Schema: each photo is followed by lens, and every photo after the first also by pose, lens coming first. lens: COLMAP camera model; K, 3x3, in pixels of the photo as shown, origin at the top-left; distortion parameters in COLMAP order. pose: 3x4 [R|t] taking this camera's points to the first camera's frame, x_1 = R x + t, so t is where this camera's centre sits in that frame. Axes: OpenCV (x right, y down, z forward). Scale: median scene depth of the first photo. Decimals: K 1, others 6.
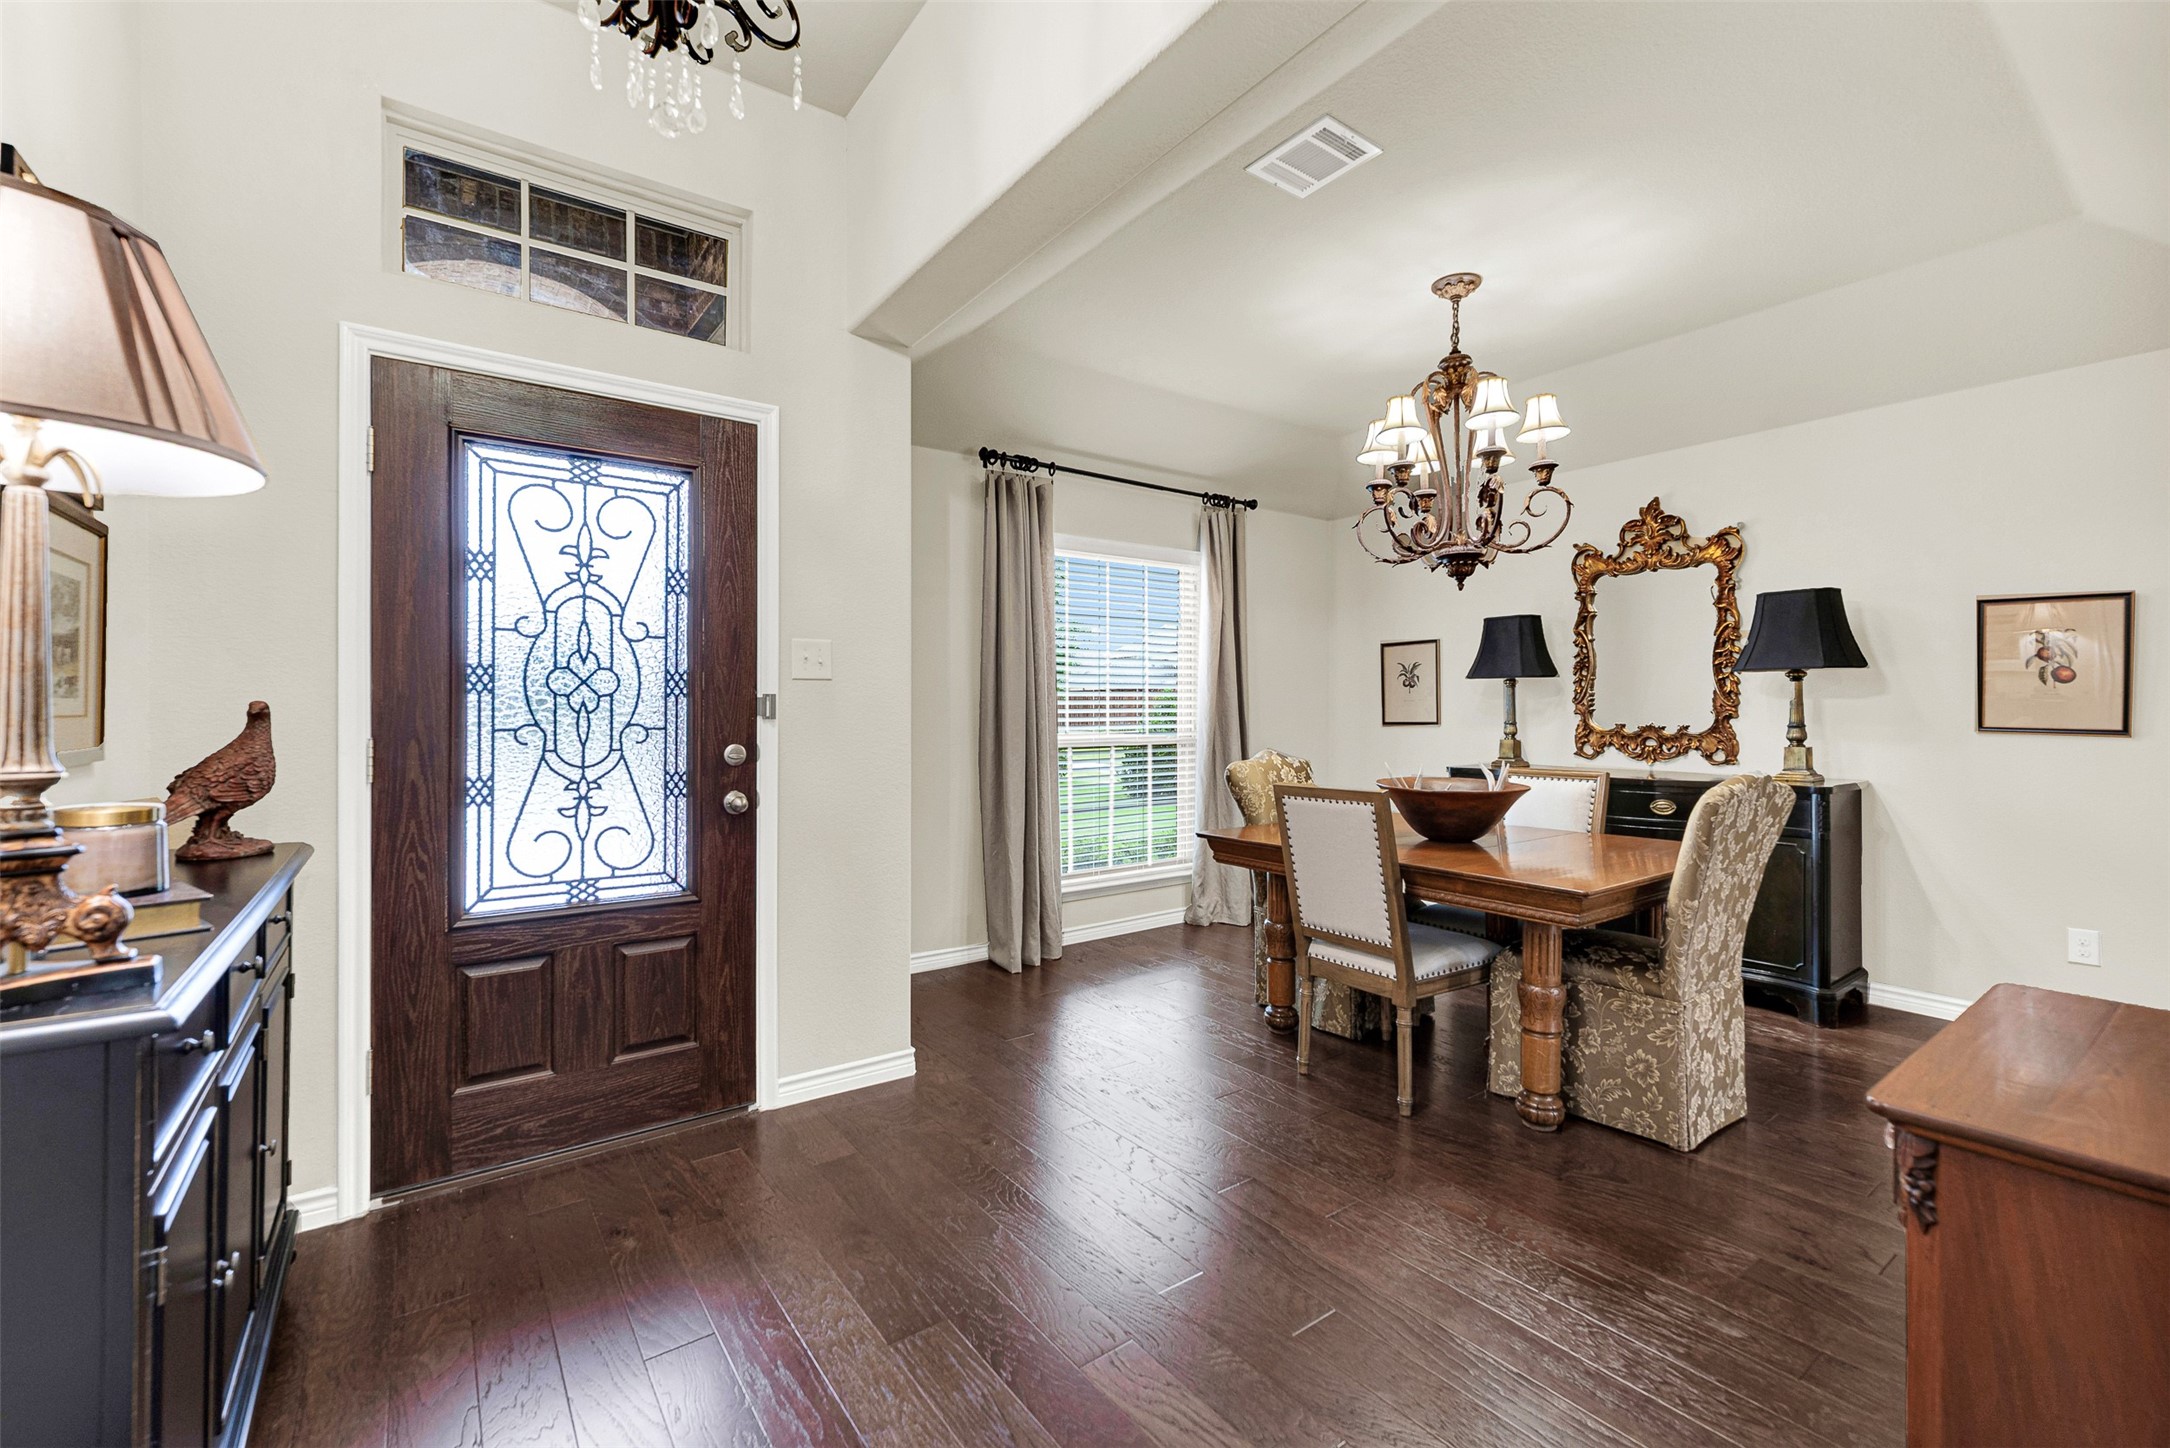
lens RADIAL K [[907.9, 0, 1090.8], [0, 907.9, 719.4], [0, 0, 1]] dist [-0.003619, 0.002149]
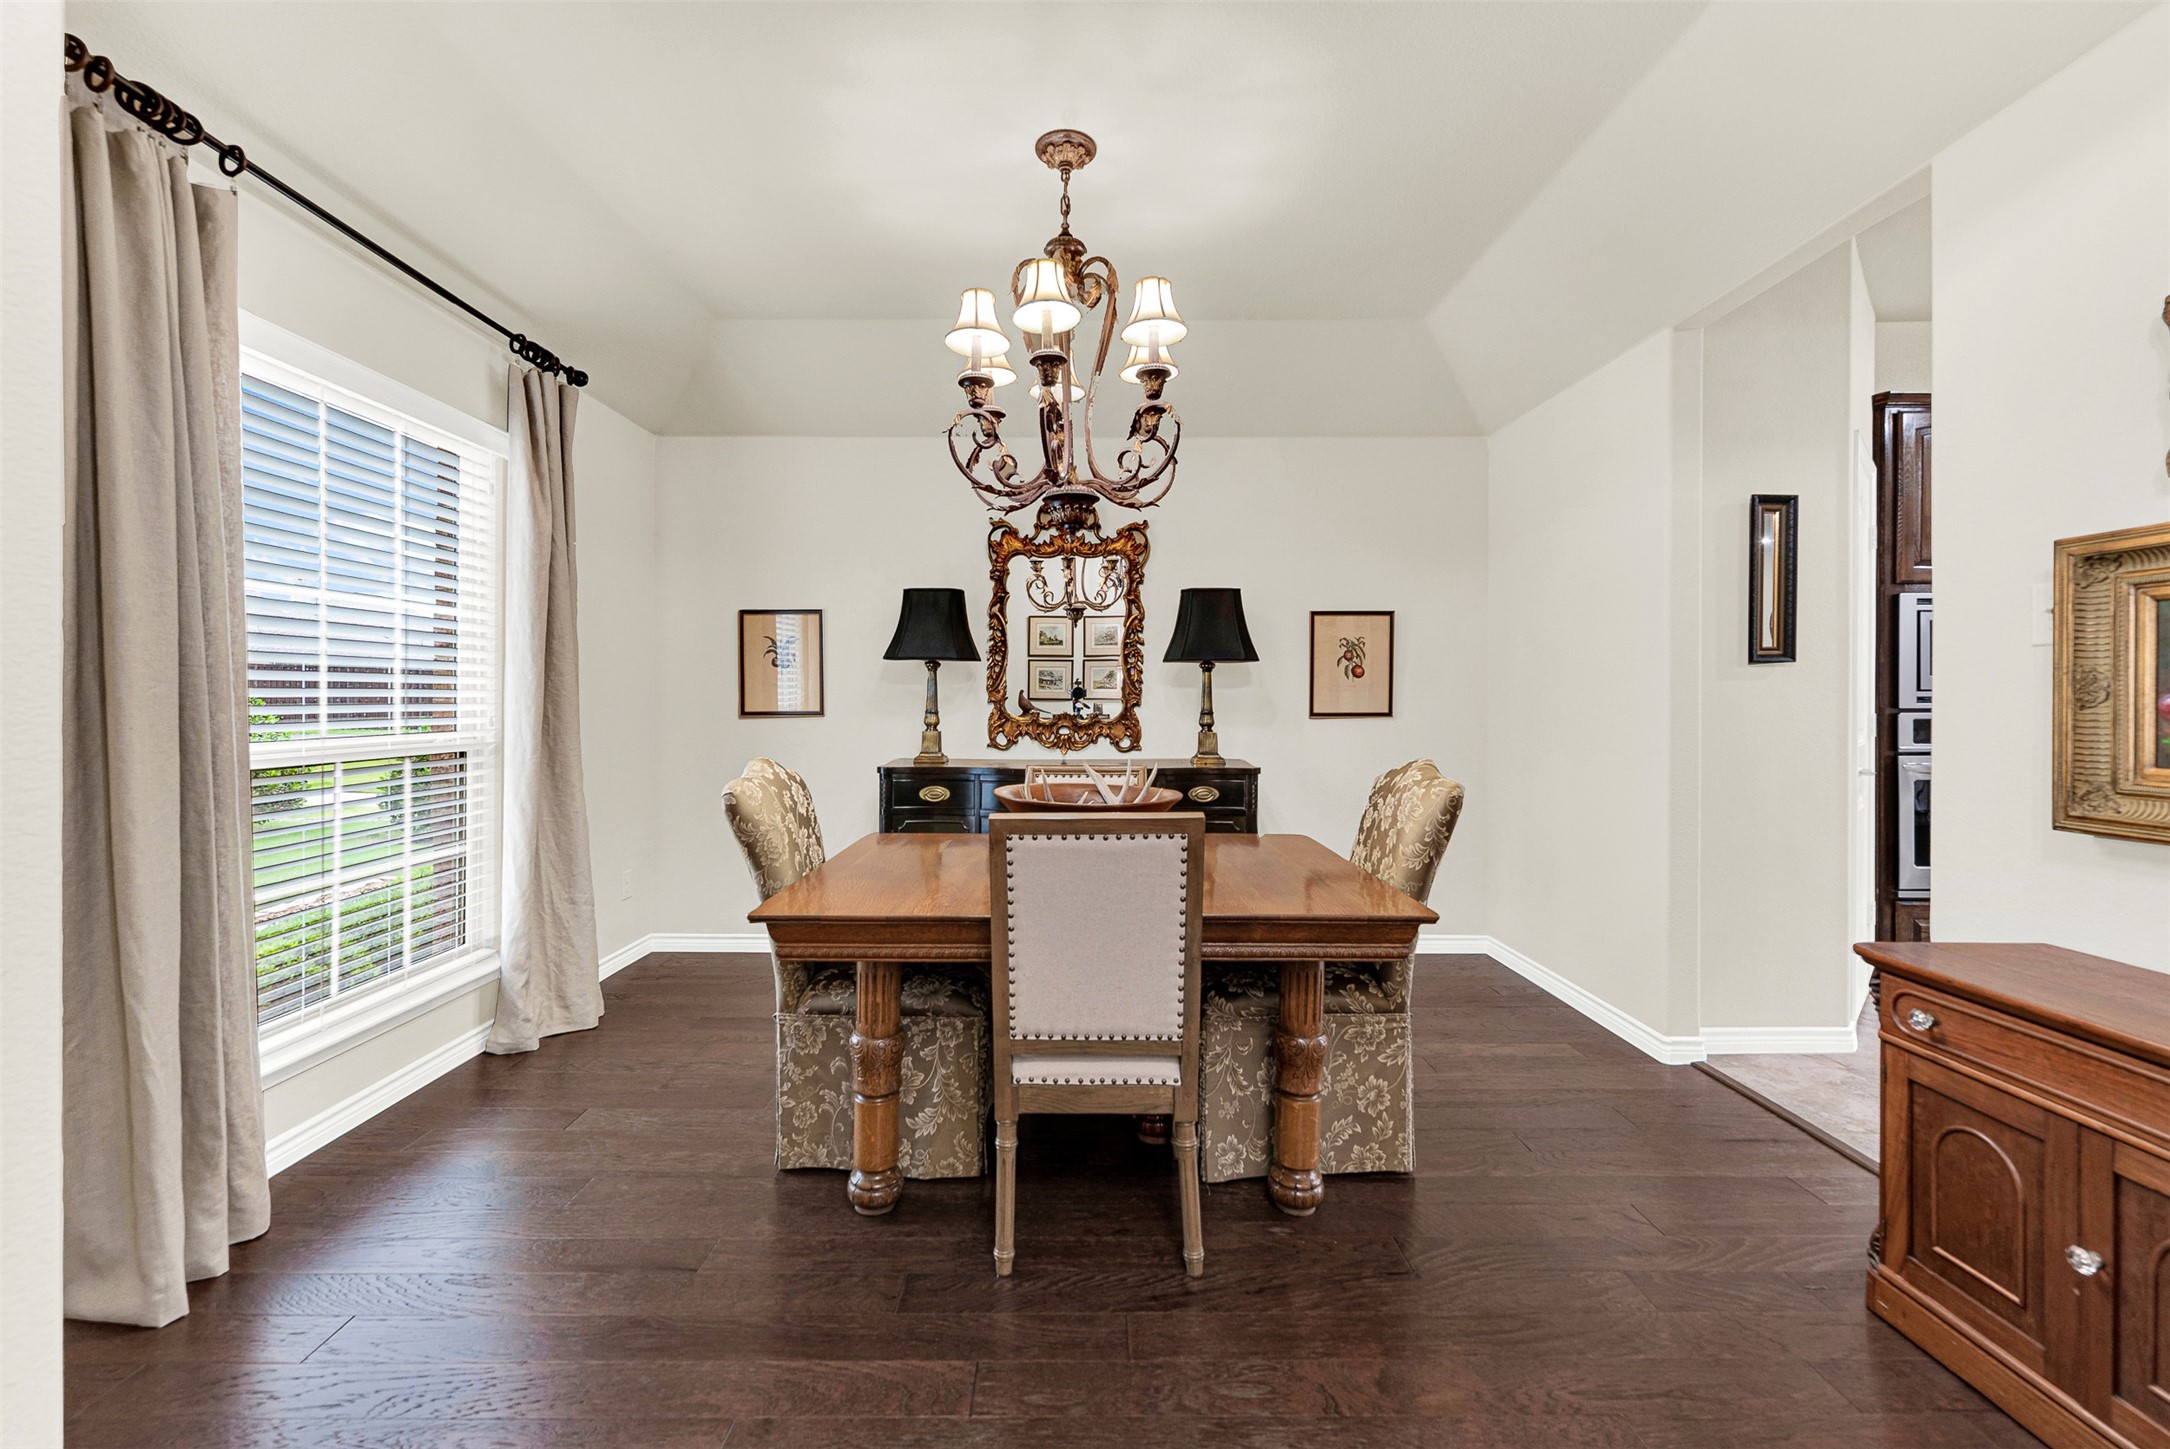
lens RADIAL K [[907.9, 0, 1080.8], [0, 907.9, 709.5], [0, 0, 1]] dist [-0.003619, 0.002149]
pose [[0.594083, -0.004716, 0.804390, -0.169494], [0.003224, 0.999989, 0.003482, -0.001165], [-0.804397, 0.000524, 0.594092, 0.416682]]
